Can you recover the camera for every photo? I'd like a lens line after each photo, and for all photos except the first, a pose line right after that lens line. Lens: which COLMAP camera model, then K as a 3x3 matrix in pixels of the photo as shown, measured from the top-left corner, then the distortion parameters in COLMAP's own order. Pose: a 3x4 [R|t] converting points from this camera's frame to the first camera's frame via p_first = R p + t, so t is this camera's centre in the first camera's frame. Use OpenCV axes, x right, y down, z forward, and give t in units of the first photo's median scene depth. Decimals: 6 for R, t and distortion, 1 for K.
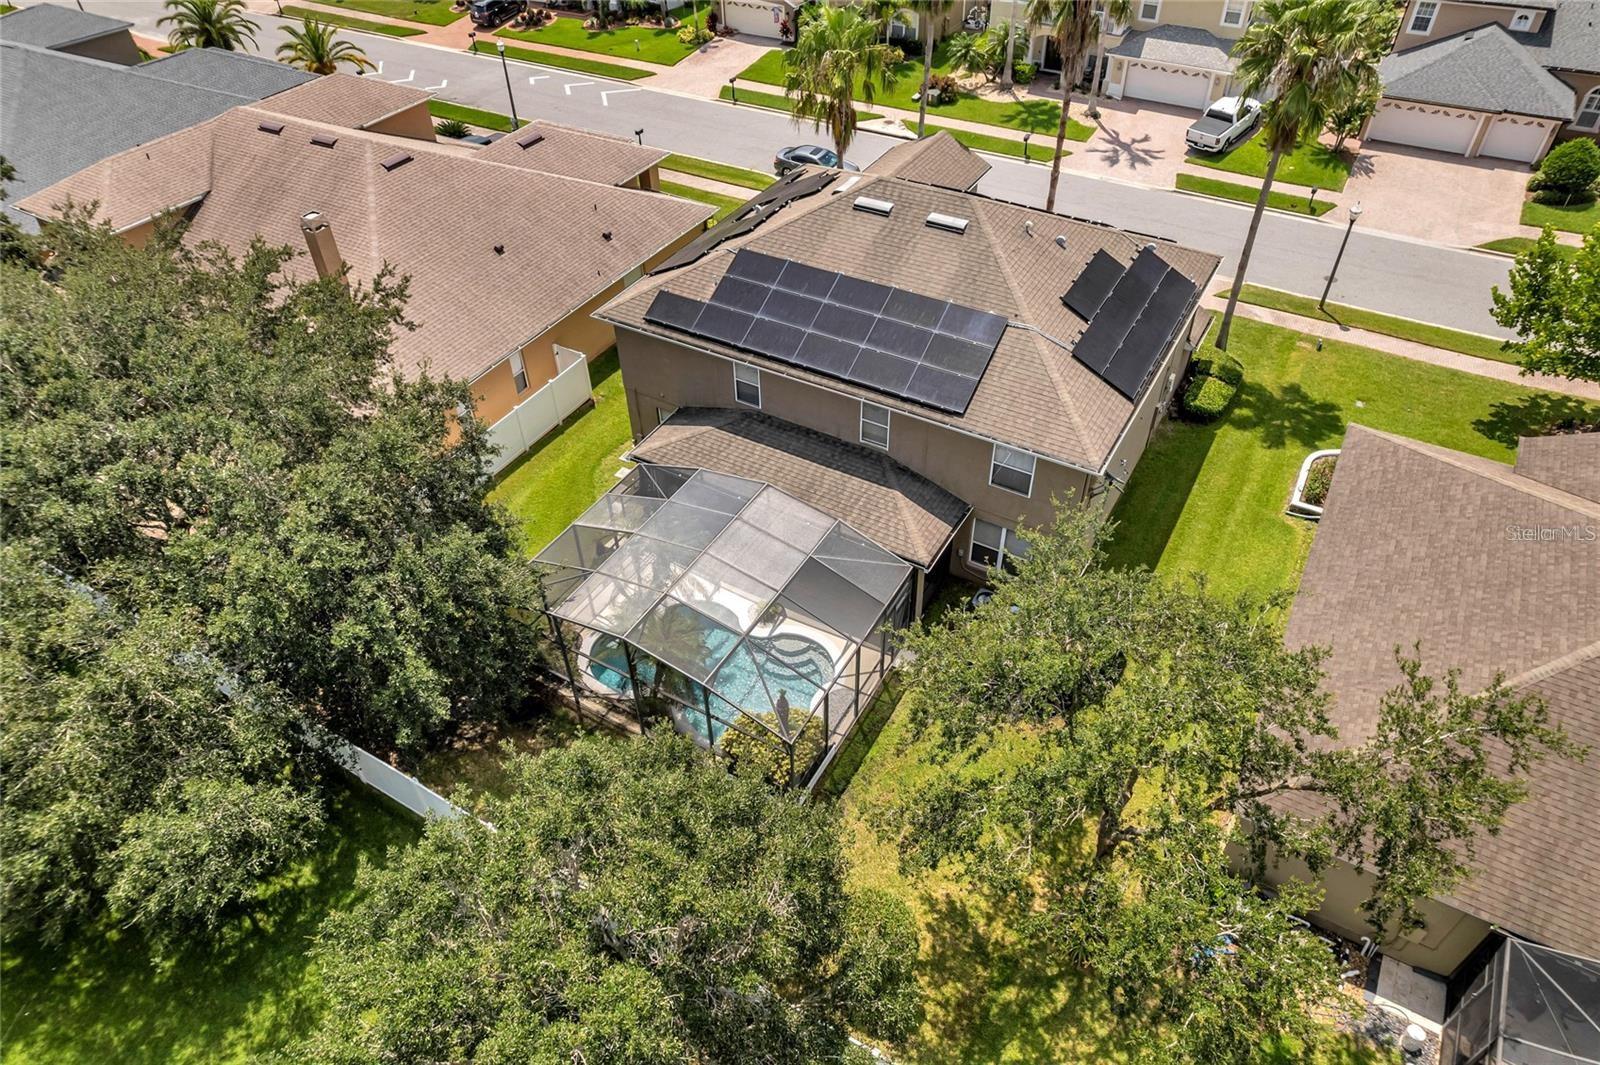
lens RADIAL K [[1021.3, 0, 802.6], [0, 1021.3, 533.4], [0, 0, 1]] dist [-0.076964, 0.068097]
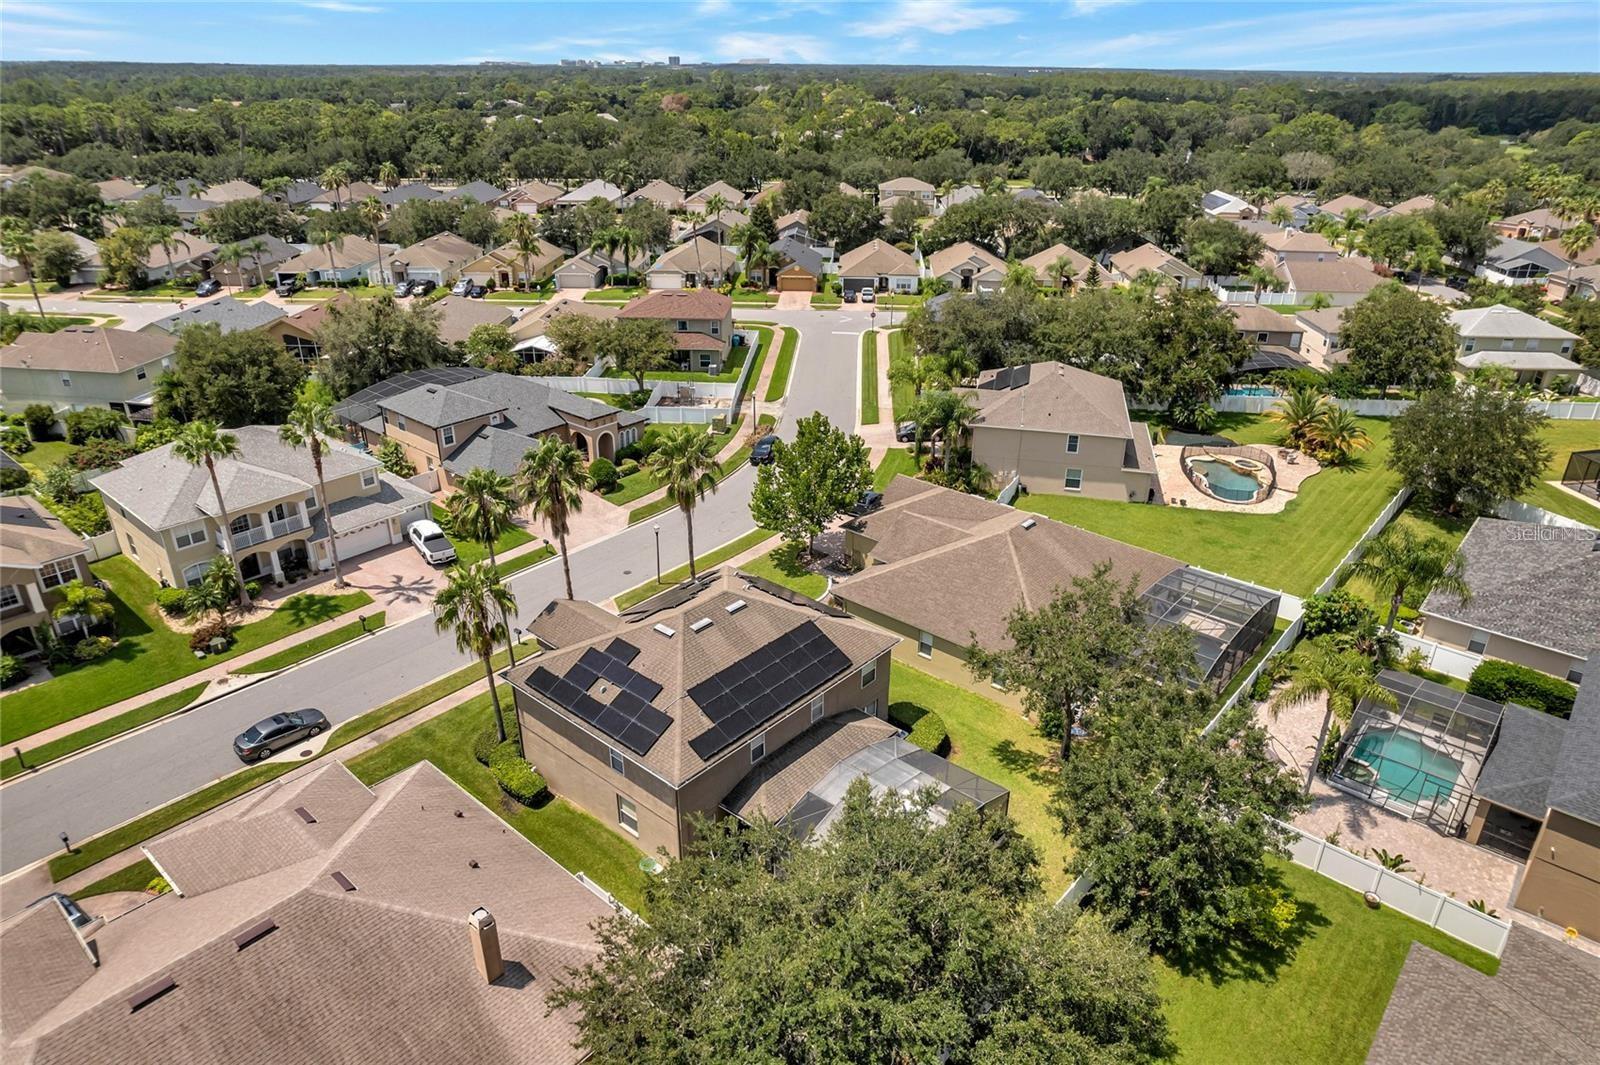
lens RADIAL K [[1021.3, 0, 802.6], [0, 1021.3, 533.4], [0, 0, 1]] dist [-0.076964, 0.068097]
pose [[0.182296, -0.396311, 0.899837, -0.776083], [0.656246, 0.730544, 0.188803, -0.374208], [-0.732195, 0.556096, 0.393253, 0.093180]]
